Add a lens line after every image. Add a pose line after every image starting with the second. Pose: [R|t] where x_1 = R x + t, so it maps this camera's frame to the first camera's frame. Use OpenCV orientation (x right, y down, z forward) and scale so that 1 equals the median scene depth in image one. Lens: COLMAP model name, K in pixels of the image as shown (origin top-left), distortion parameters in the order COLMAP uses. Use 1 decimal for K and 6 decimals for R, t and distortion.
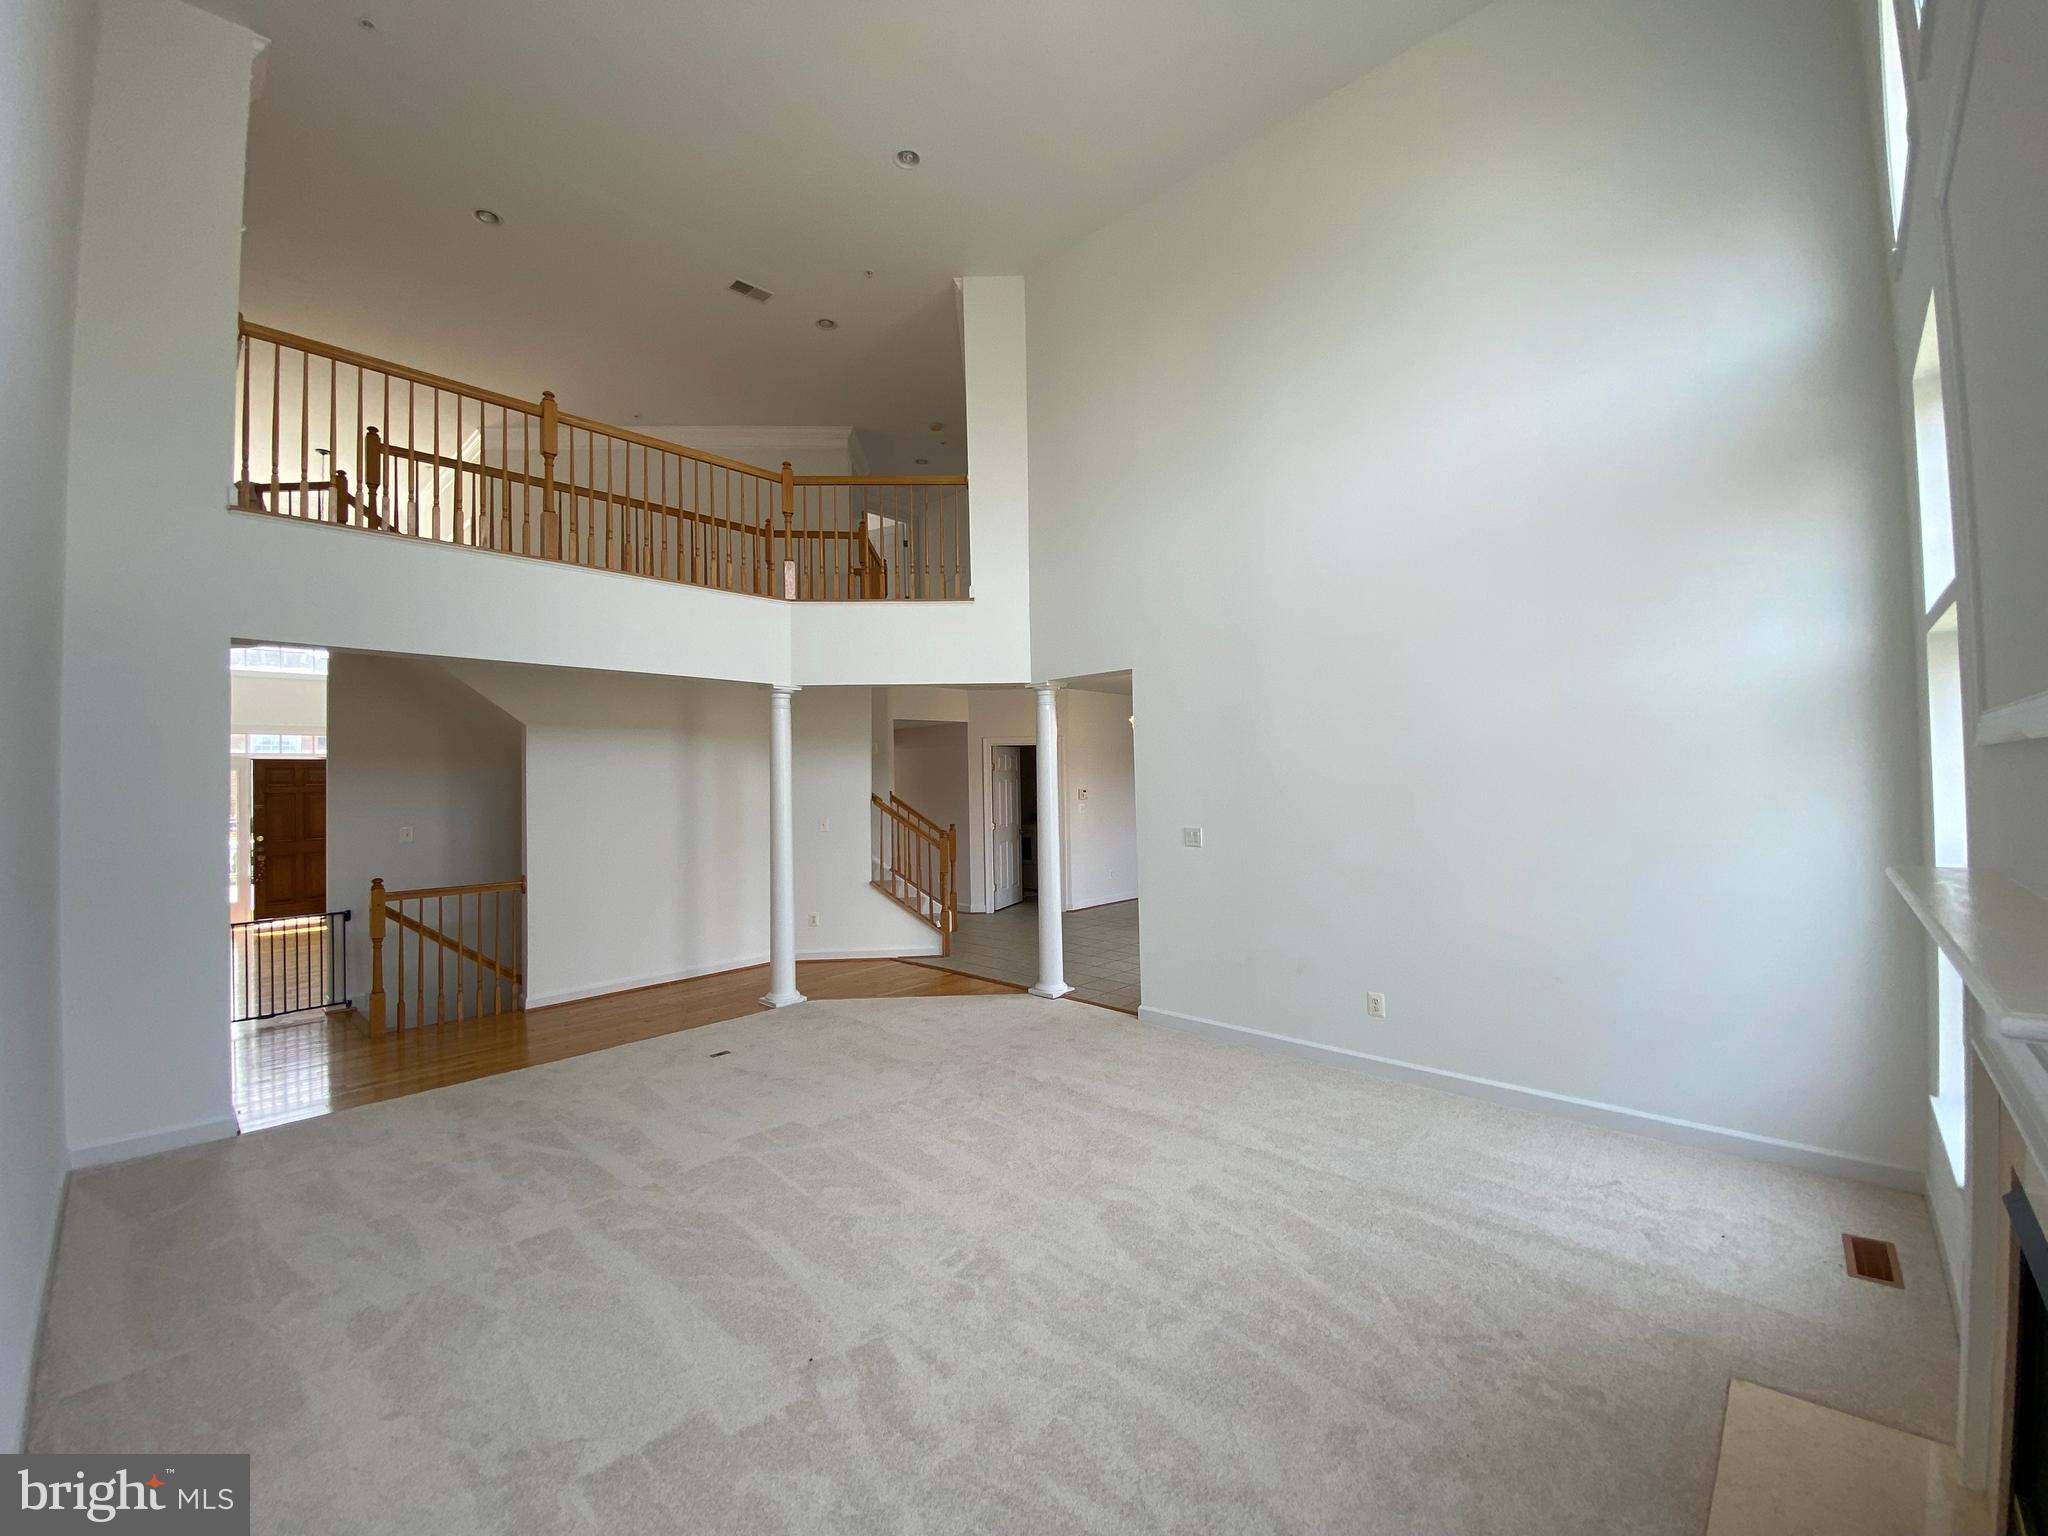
lens RADIAL K [[835.0, 0, 1008.2], [0, 835.0, 764.8], [0, 0, 1]] dist [0.003545, -0.005580]
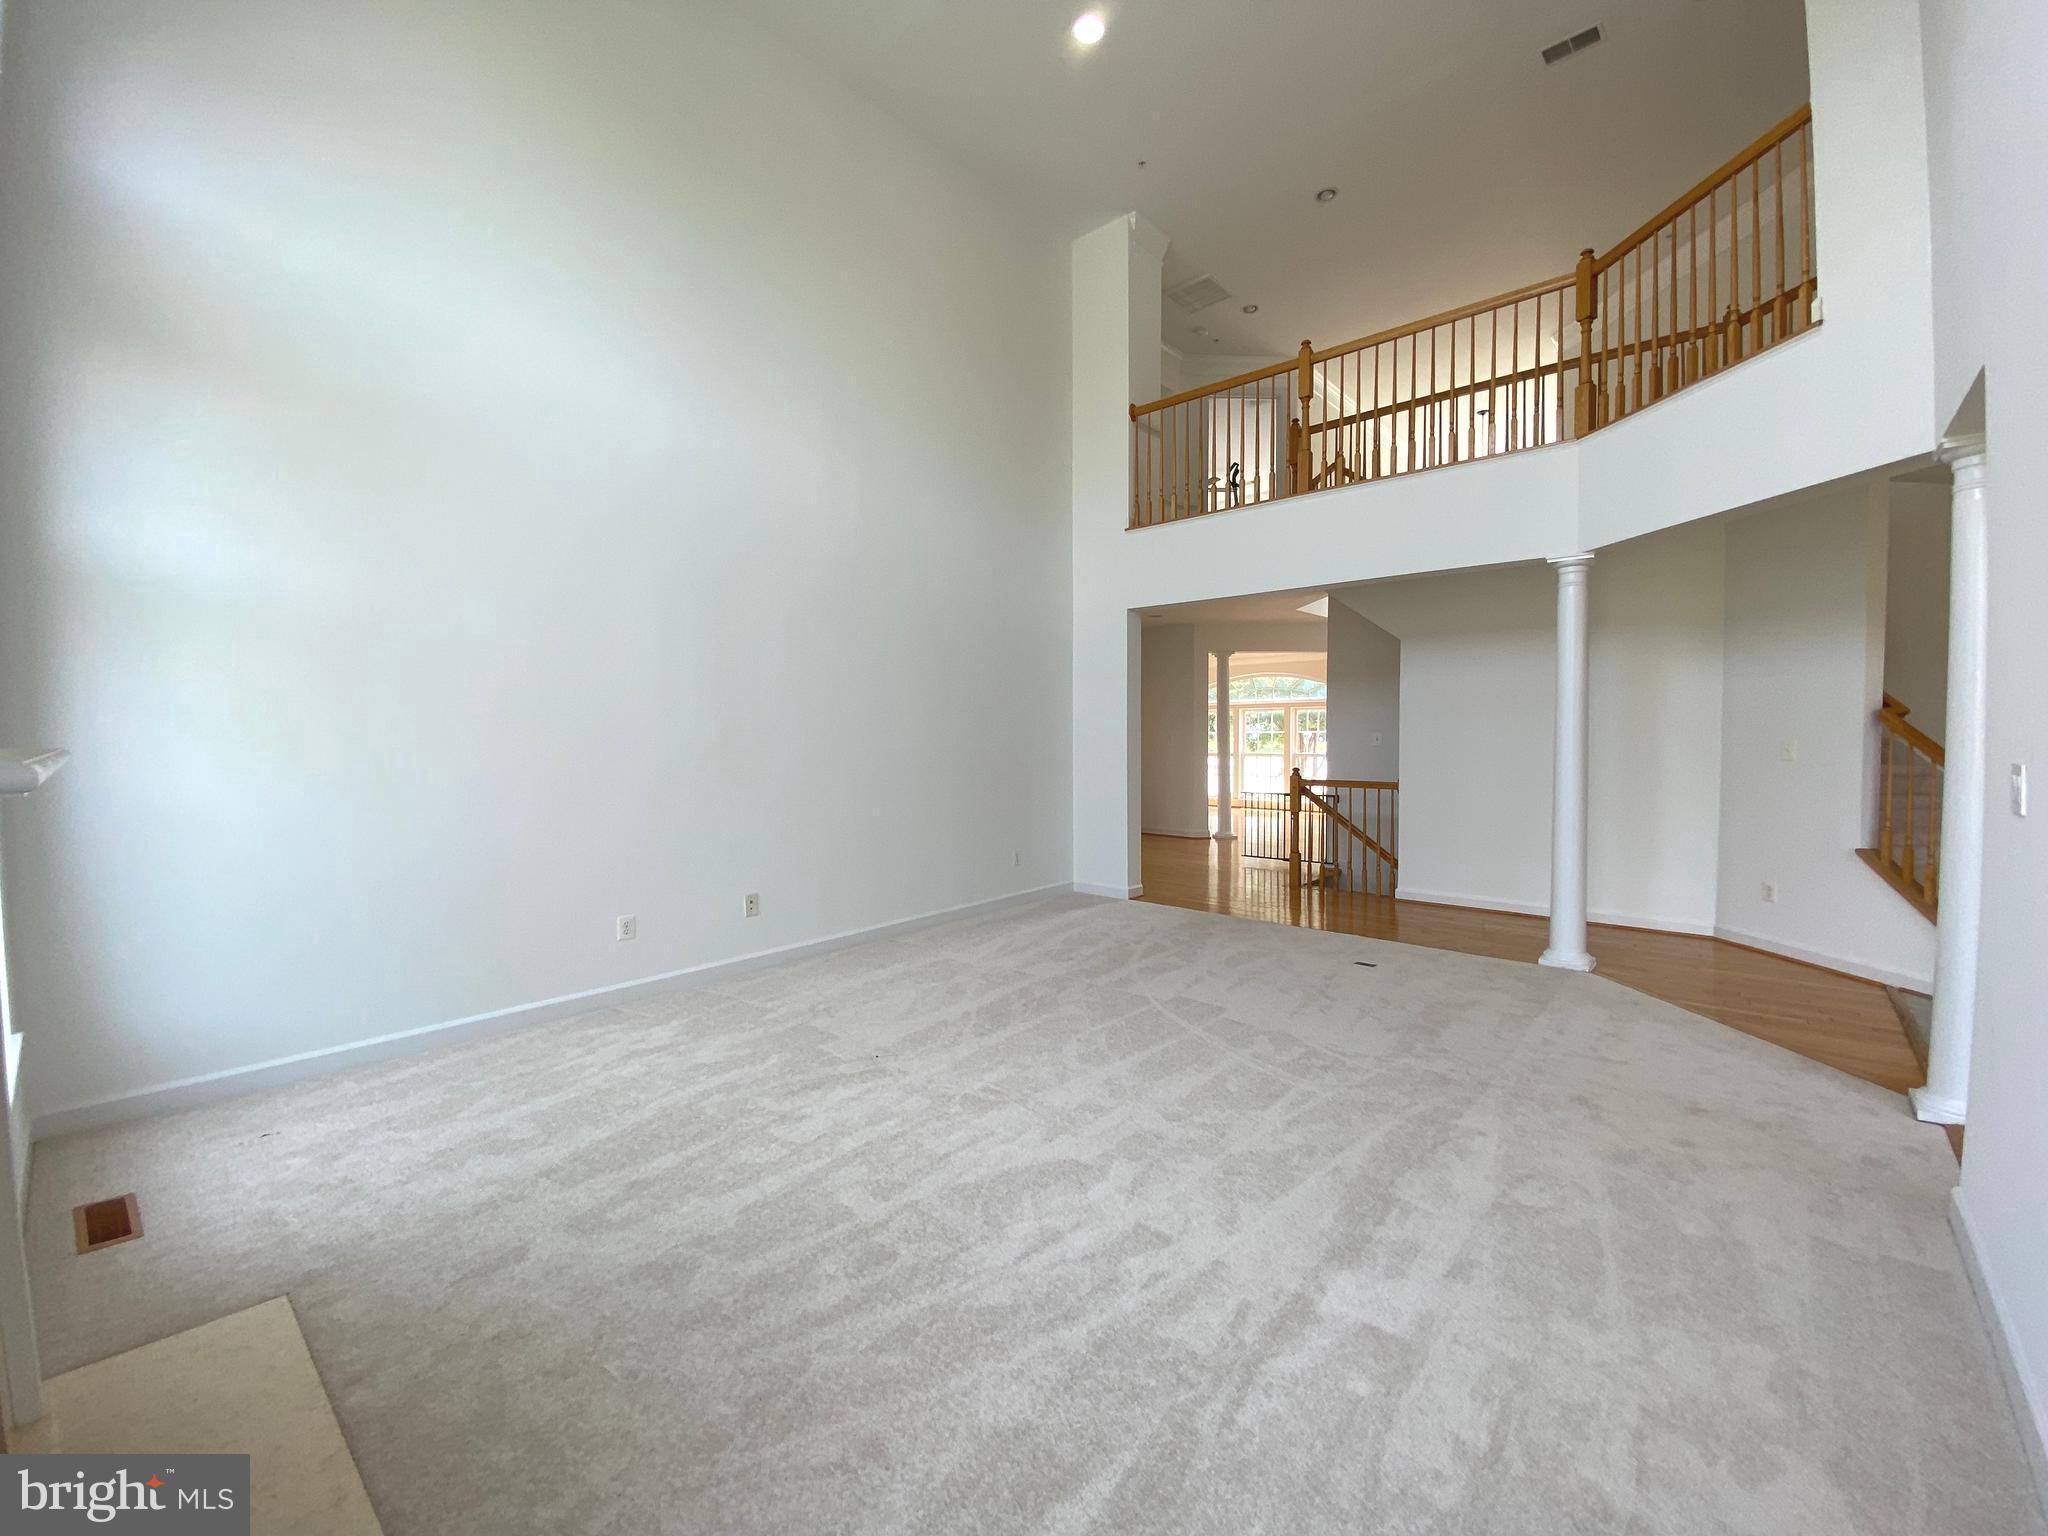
lens RADIAL K [[835.0, 0, 1012.2], [0, 835.0, 758.2], [0, 0, 1]] dist [0.003545, -0.005580]
pose [[0.047813, 0.064718, -0.996758, 0.745685], [0.018924, 0.997661, 0.065684, 0.049924], [0.998677, -0.022003, 0.046476, 0.713035]]
